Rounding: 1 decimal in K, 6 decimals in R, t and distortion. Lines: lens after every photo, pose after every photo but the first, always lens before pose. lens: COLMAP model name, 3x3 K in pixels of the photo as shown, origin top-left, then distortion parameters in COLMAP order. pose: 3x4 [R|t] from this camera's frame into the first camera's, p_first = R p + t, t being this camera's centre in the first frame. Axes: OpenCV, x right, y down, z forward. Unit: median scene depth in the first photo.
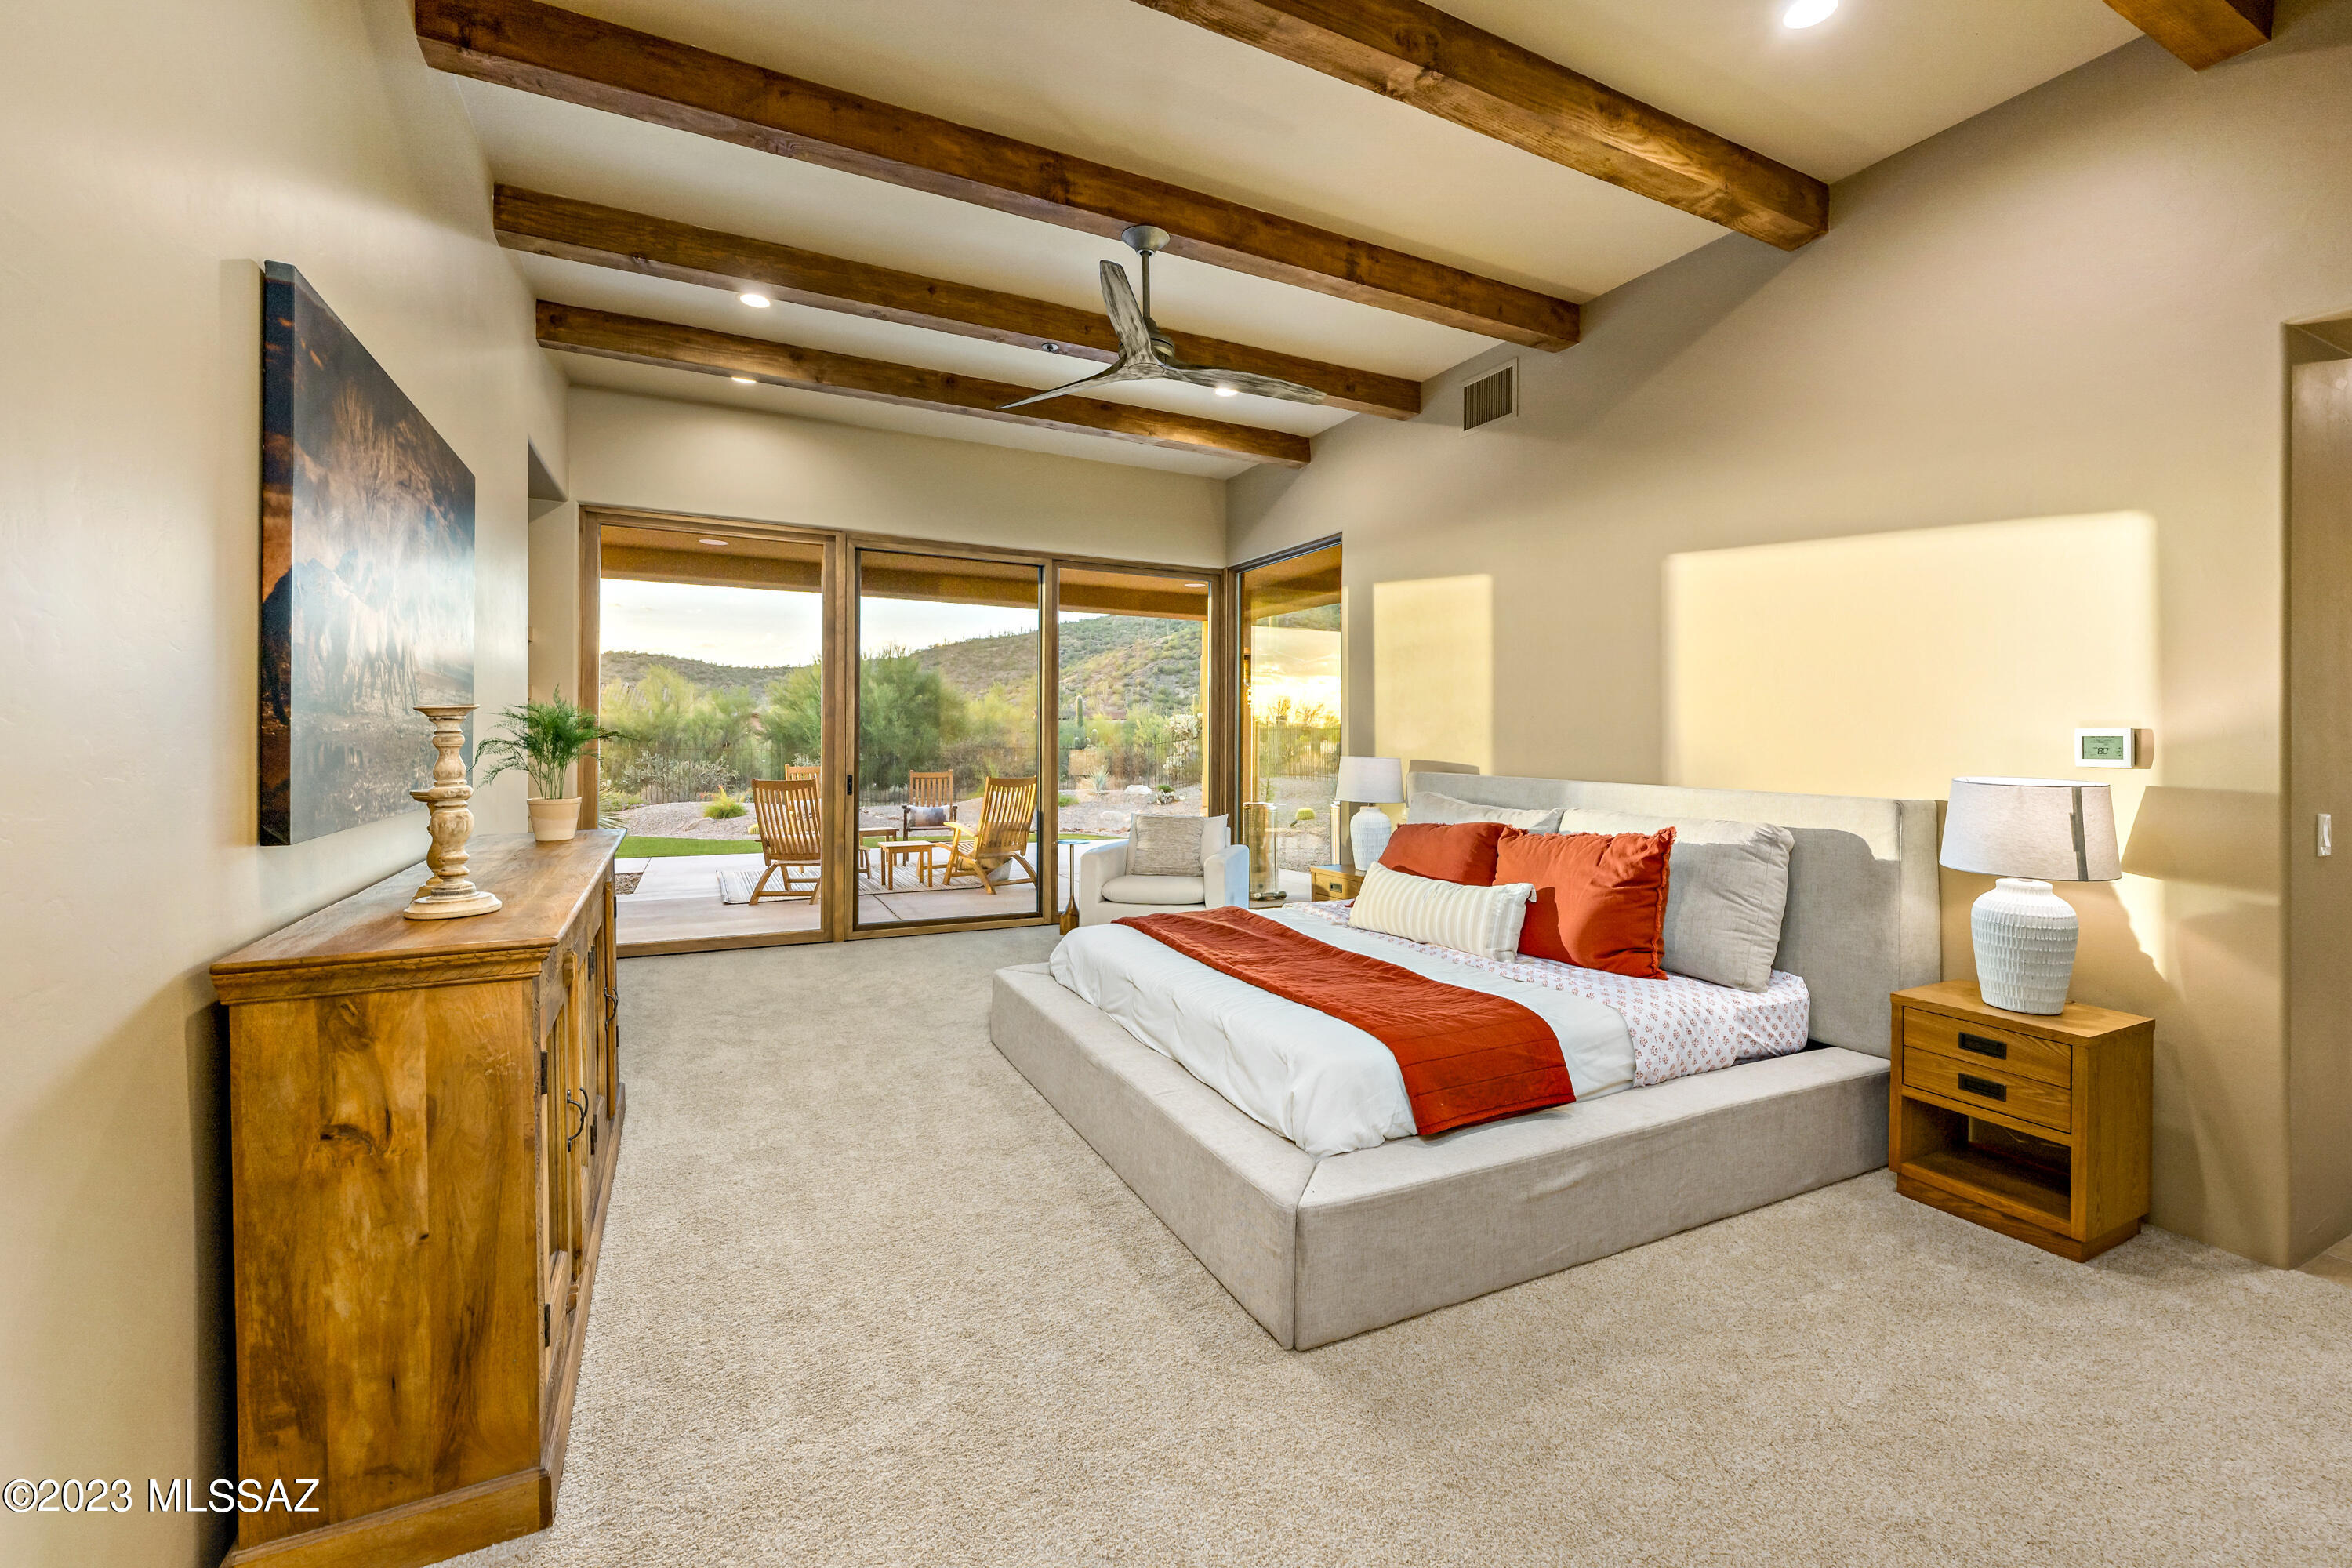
lens RADIAL K [[957.7, 0, 1170.8], [0, 957.7, 759.2], [0, 0, 1]] dist [0.002721, 0.000237]
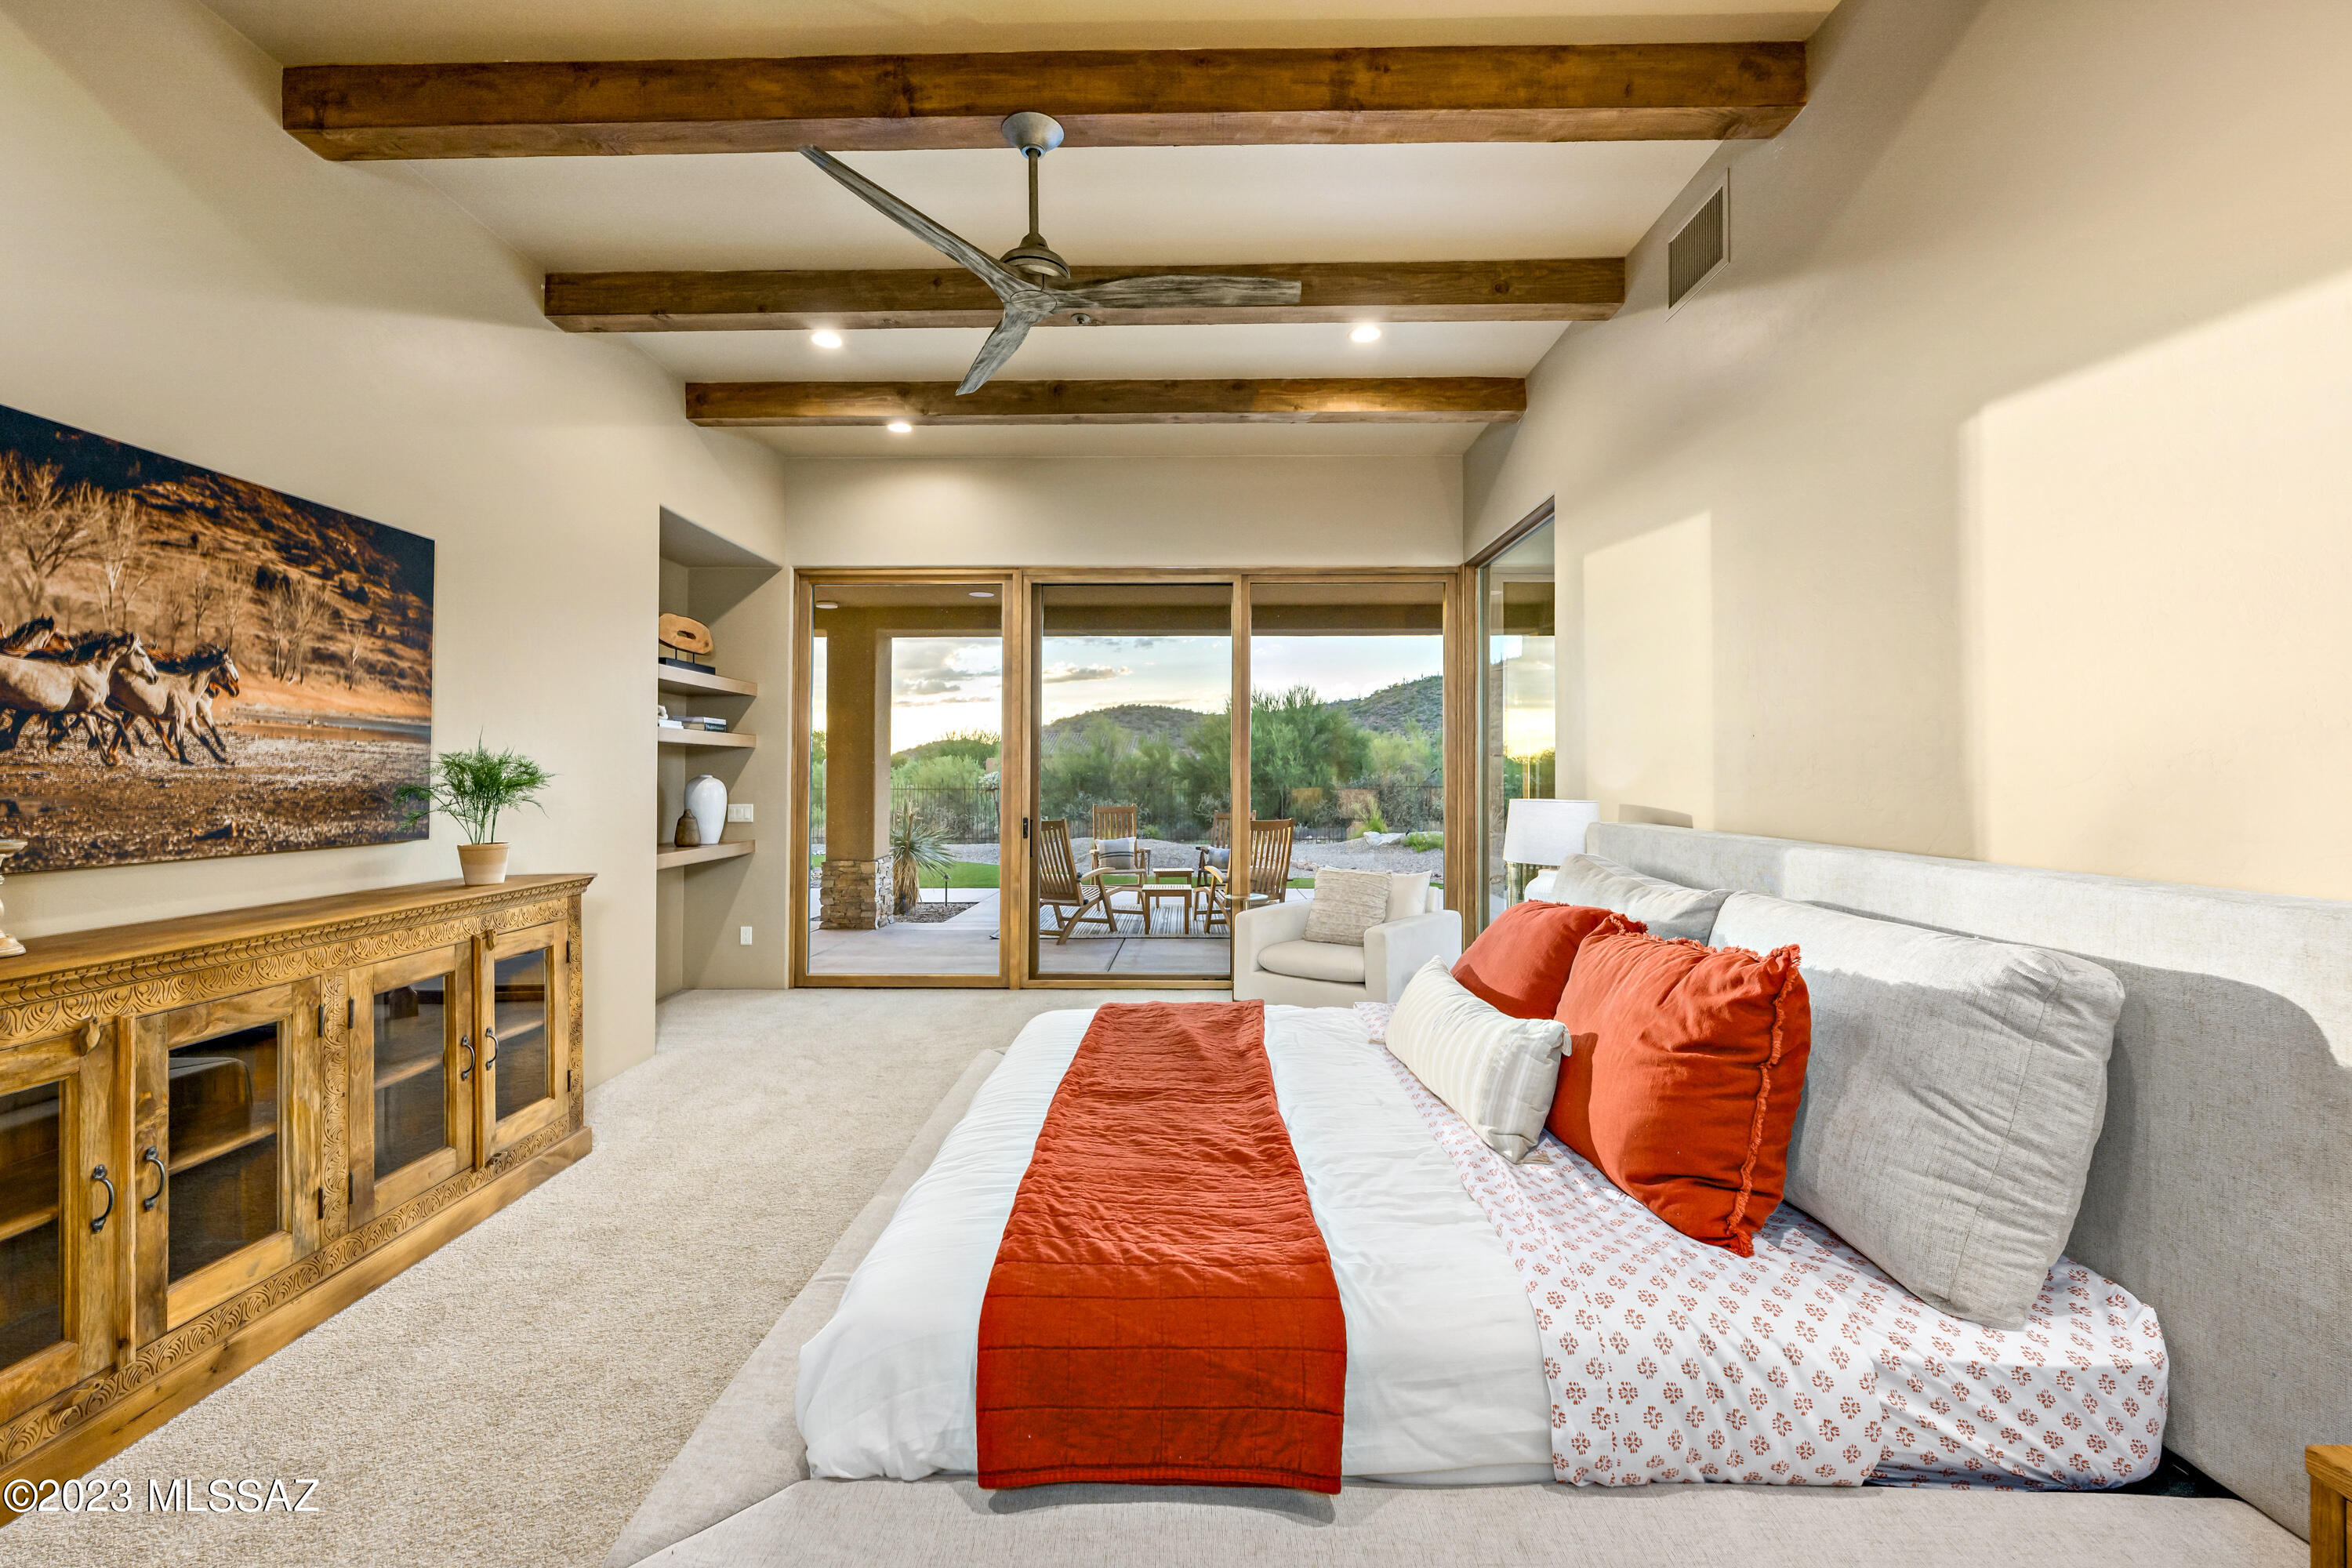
lens RADIAL K [[948.7, 0, 1176.0], [0, 948.7, 784.0], [0, 0, 1]] dist [0.001400, -0.000018]
pose [[0.892461, -0.007495, -0.451061, 0.431882], [0.001013, 0.999893, -0.014610, -0.006352], [0.451122, 0.012582, 0.892373, 0.385387]]
